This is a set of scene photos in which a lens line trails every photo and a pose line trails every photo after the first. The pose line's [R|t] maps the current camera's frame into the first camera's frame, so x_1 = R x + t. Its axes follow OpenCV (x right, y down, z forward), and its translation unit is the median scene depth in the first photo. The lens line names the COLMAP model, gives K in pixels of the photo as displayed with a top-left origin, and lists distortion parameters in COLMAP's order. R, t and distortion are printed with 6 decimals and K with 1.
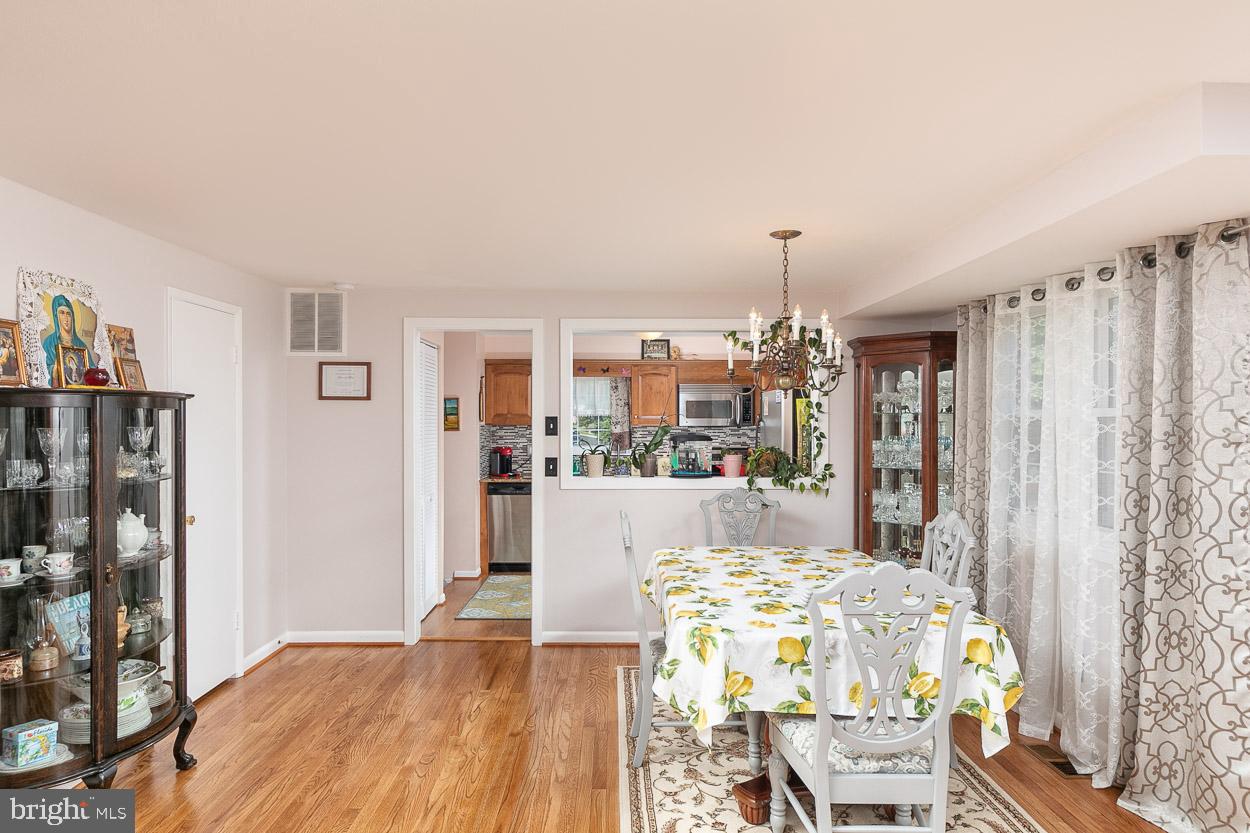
lens RADIAL K [[760.1, 0, 617.2], [0, 760.1, 420.5], [0, 0, 1]] dist [-0.000714, -0.000444]
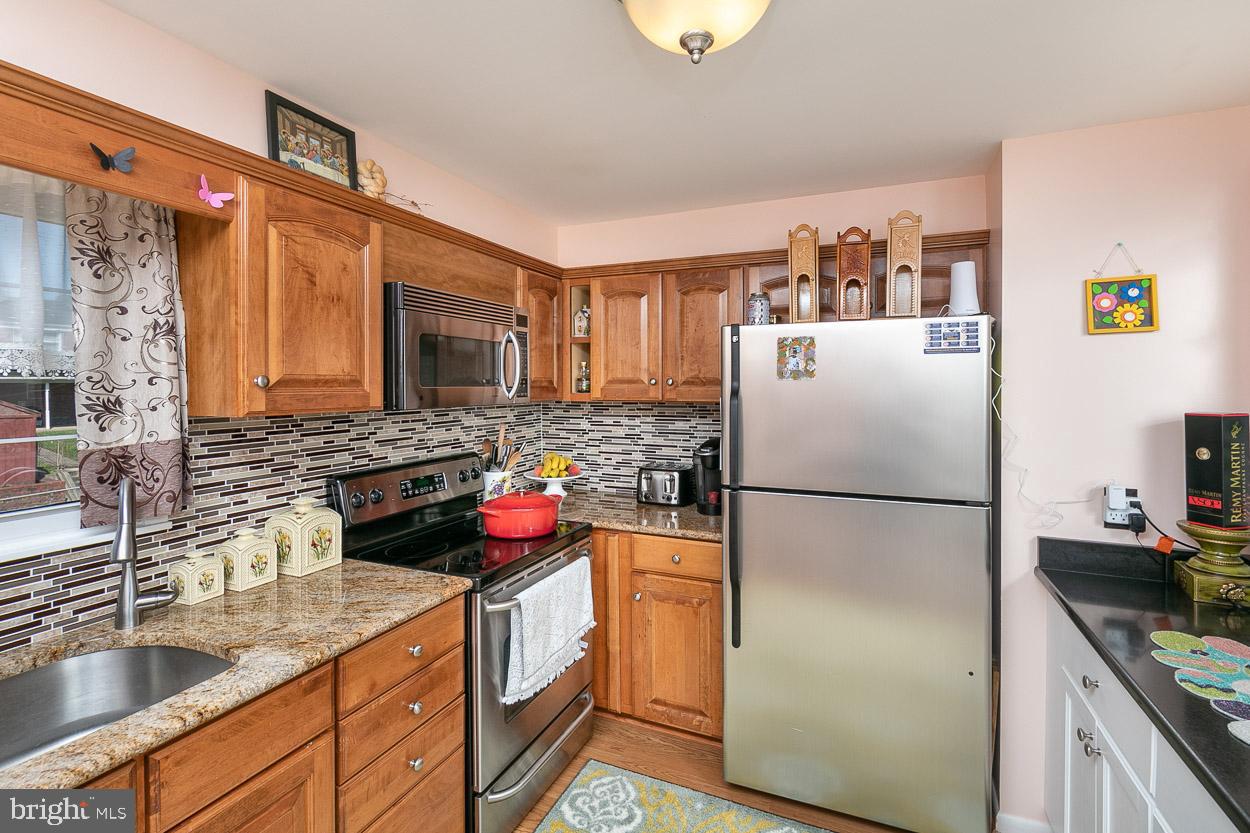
lens RADIAL K [[578.7, 0, 633.4], [0, 578.7, 387.6], [0, 0, 1]] dist [-0.001088, -0.000399]
pose [[0.404005, -0.006073, 0.914736, -0.243570], [-0.003573, 0.999960, 0.008217, -0.011625], [-0.914750, -0.006588, 0.403968, 1.893101]]
